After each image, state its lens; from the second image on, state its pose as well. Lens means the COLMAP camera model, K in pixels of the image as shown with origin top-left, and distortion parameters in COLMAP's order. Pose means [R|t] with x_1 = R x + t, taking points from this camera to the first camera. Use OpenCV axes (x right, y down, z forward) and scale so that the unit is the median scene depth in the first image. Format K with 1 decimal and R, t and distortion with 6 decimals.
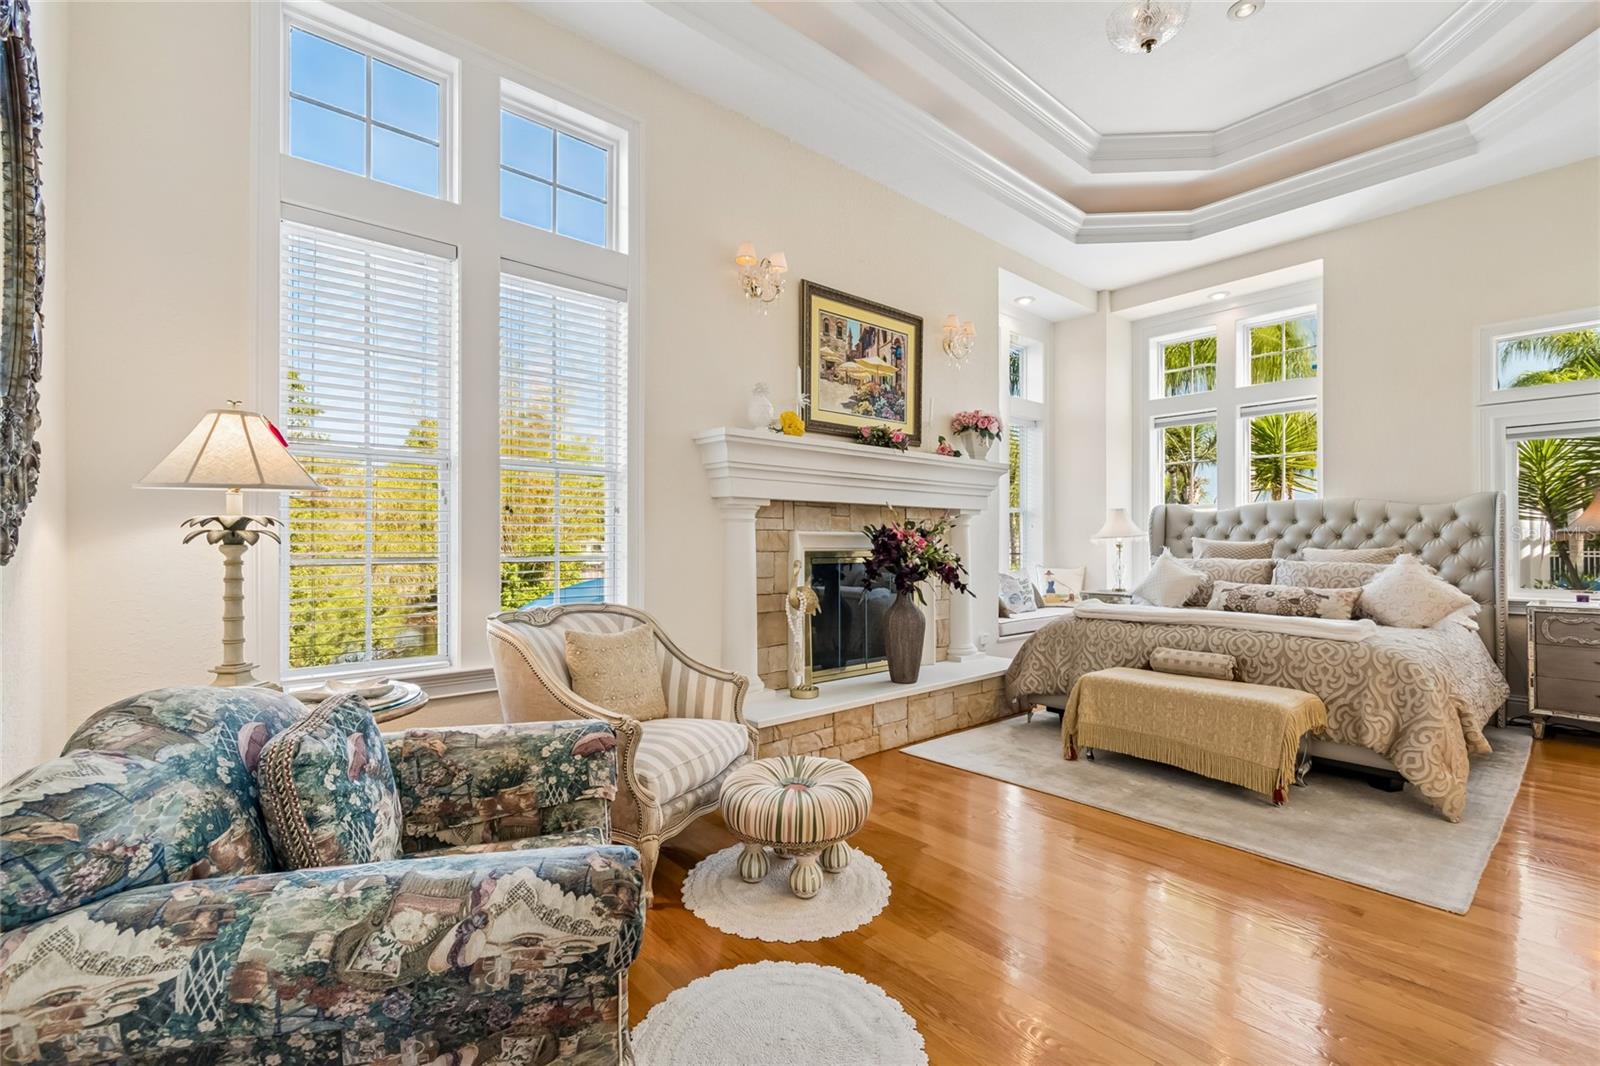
lens RADIAL K [[708.7, 0, 812.0], [0, 708.7, 541.8], [0, 0, 1]] dist [0.004324, -0.001867]
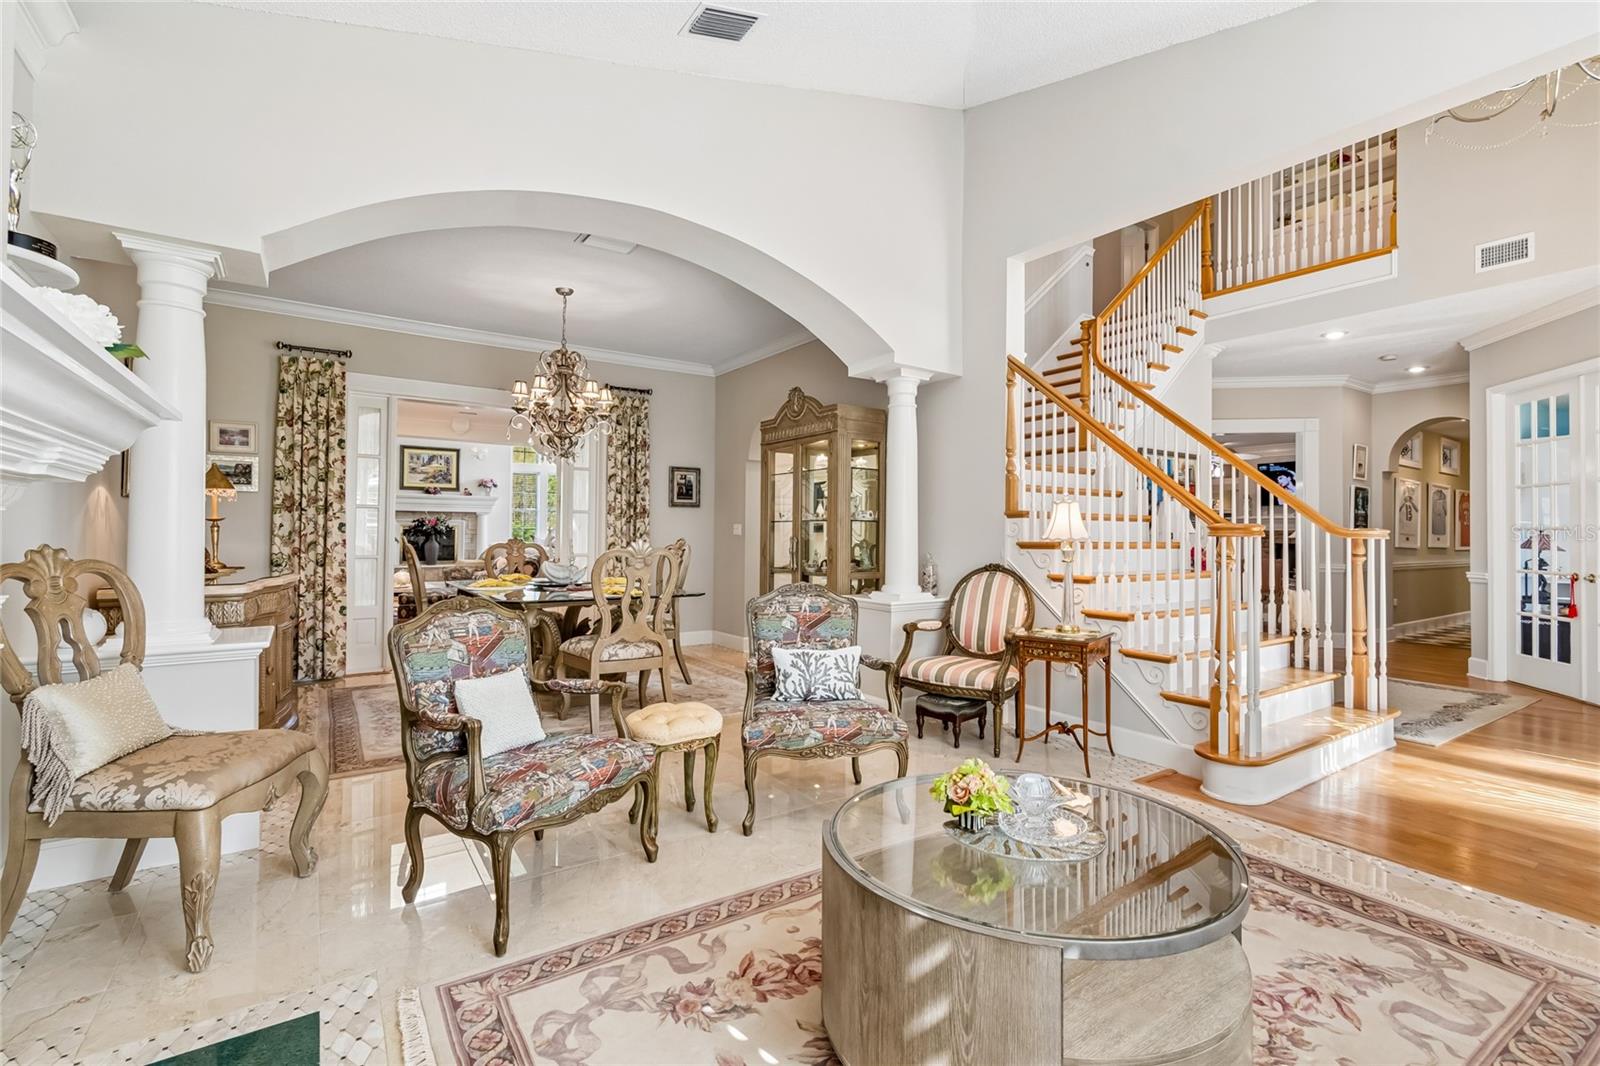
lens RADIAL K [[708.7, 0, 814.5], [0, 708.7, 525.4], [0, 0, 1]] dist [0.004324, -0.001867]
pose [[0.993647, 0.009207, -0.112165, 2.156211], [-0.010175, 0.999916, -0.008056, 0.021011], [0.112081, 0.009146, 0.993657, -1.982387]]
